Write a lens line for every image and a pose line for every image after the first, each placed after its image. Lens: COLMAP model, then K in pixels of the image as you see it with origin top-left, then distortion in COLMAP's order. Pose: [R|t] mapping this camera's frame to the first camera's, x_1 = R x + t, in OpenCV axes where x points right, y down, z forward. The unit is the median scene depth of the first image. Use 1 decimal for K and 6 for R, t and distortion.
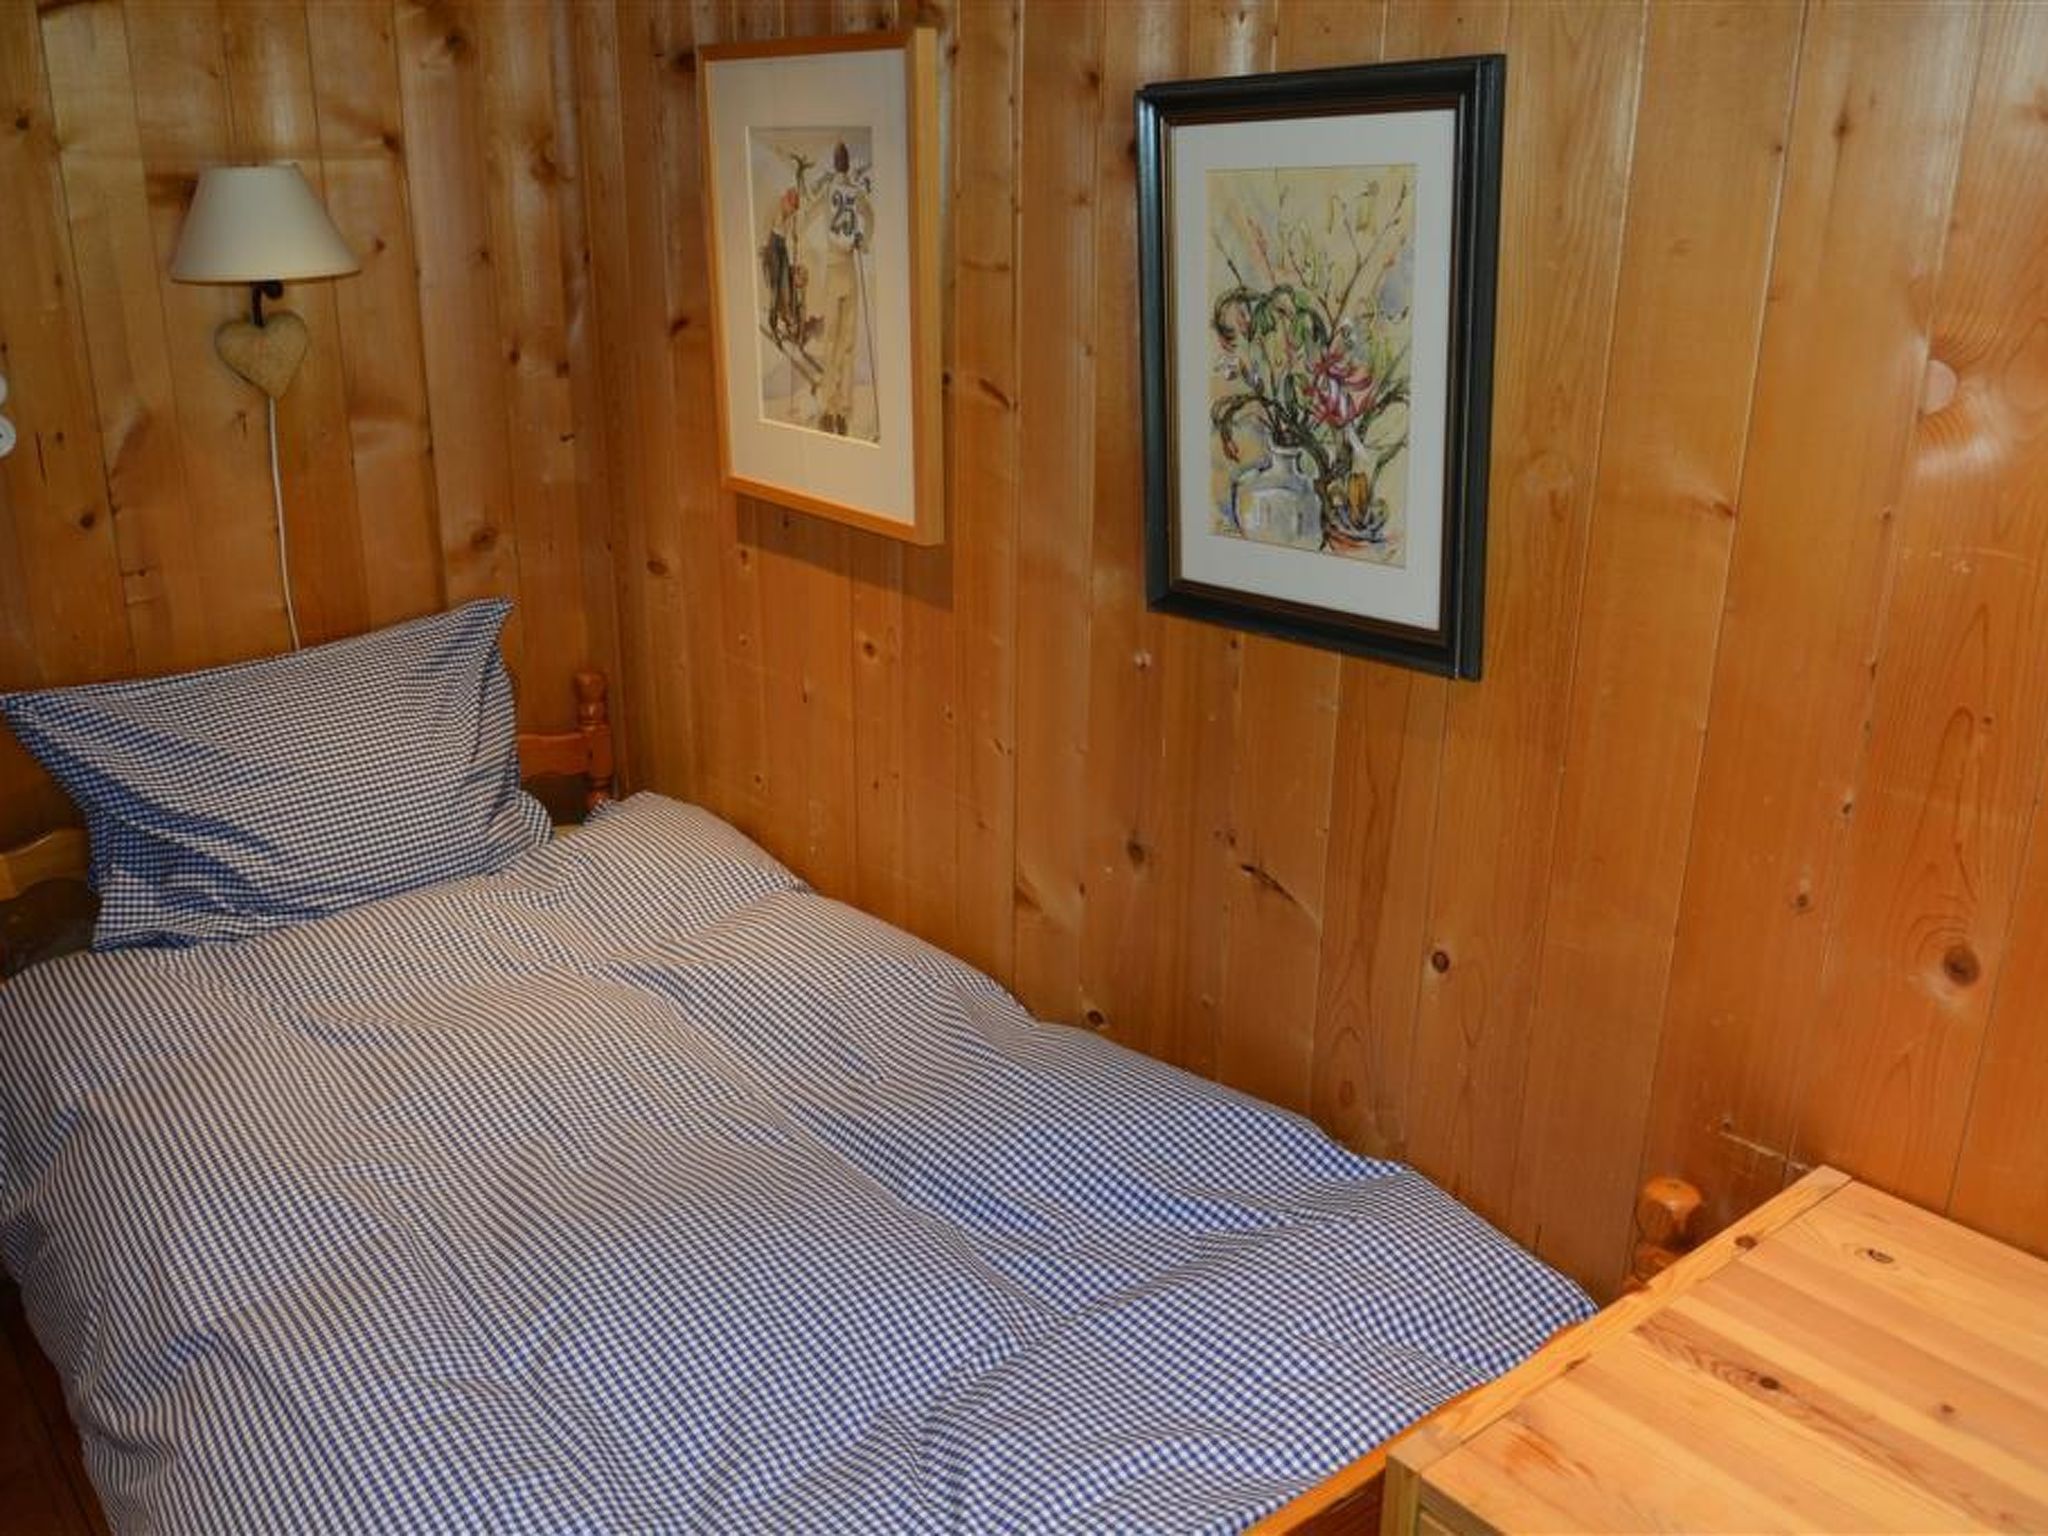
lens RADIAL K [[1781.0, 0, 1029.2], [0, 1781.0, 773.6], [0, 0, 1]] dist [-0.044463, 0.008742]
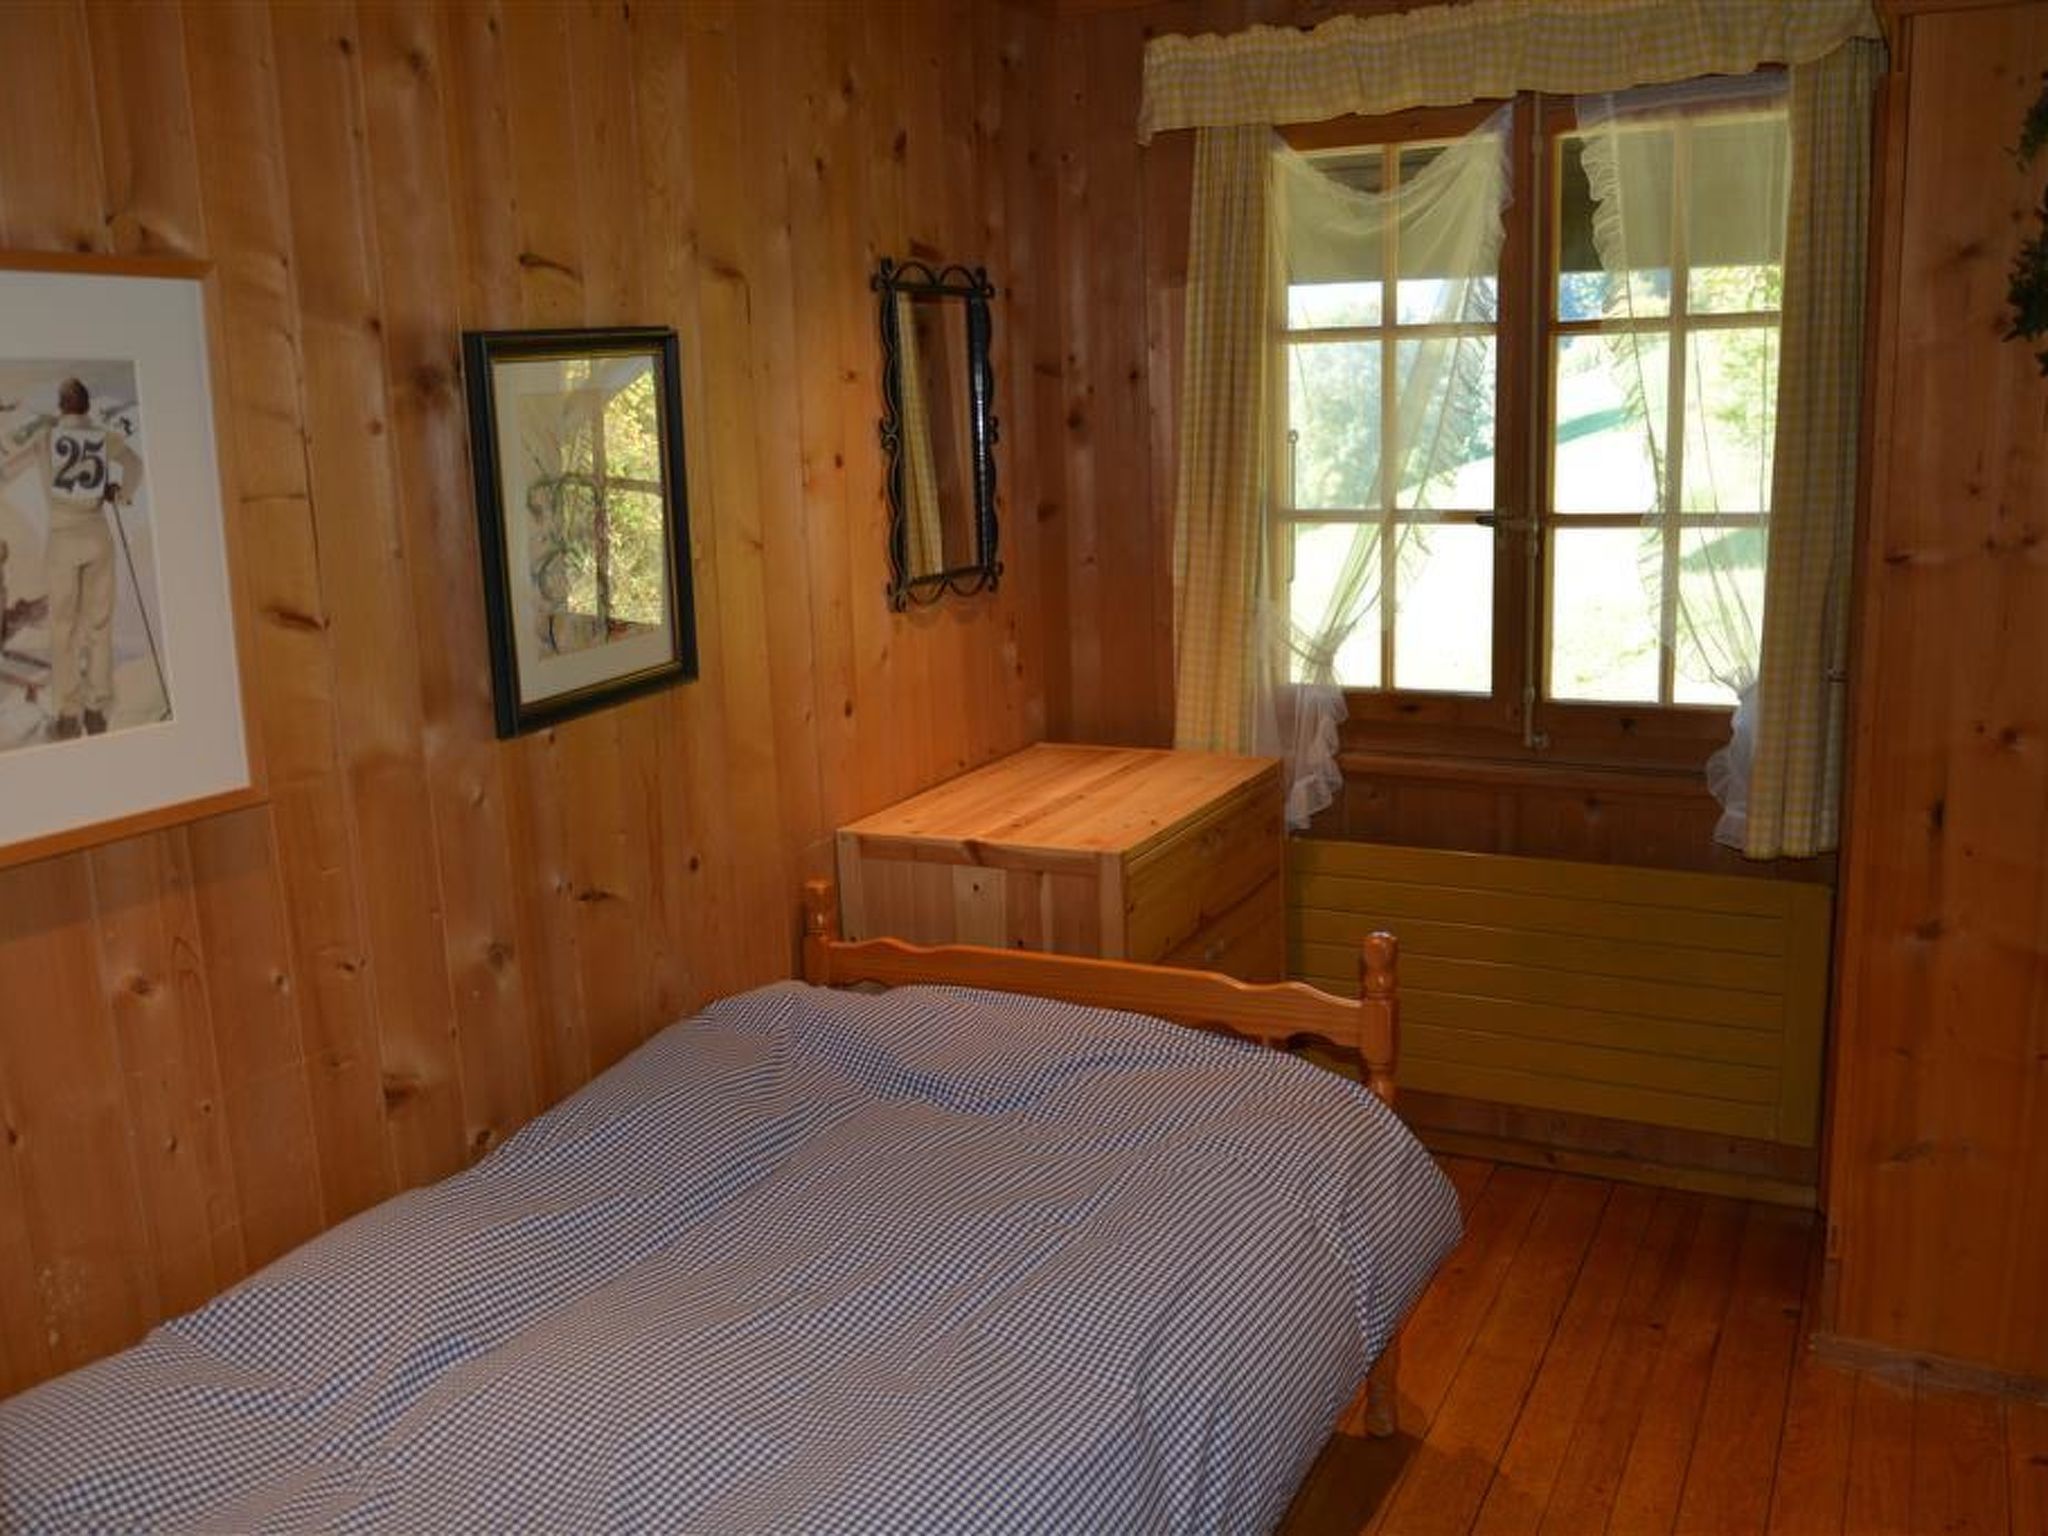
lens RADIAL K [[1781.0, 0, 1029.2], [0, 1781.0, 773.6], [0, 0, 1]] dist [-0.044463, 0.008742]
pose [[-0.404549, -0.180270, 0.896573, -1.049080], [0.329625, 0.885739, 0.326825, -0.312707], [-0.853046, 0.427749, -0.298903, 0.938978]]
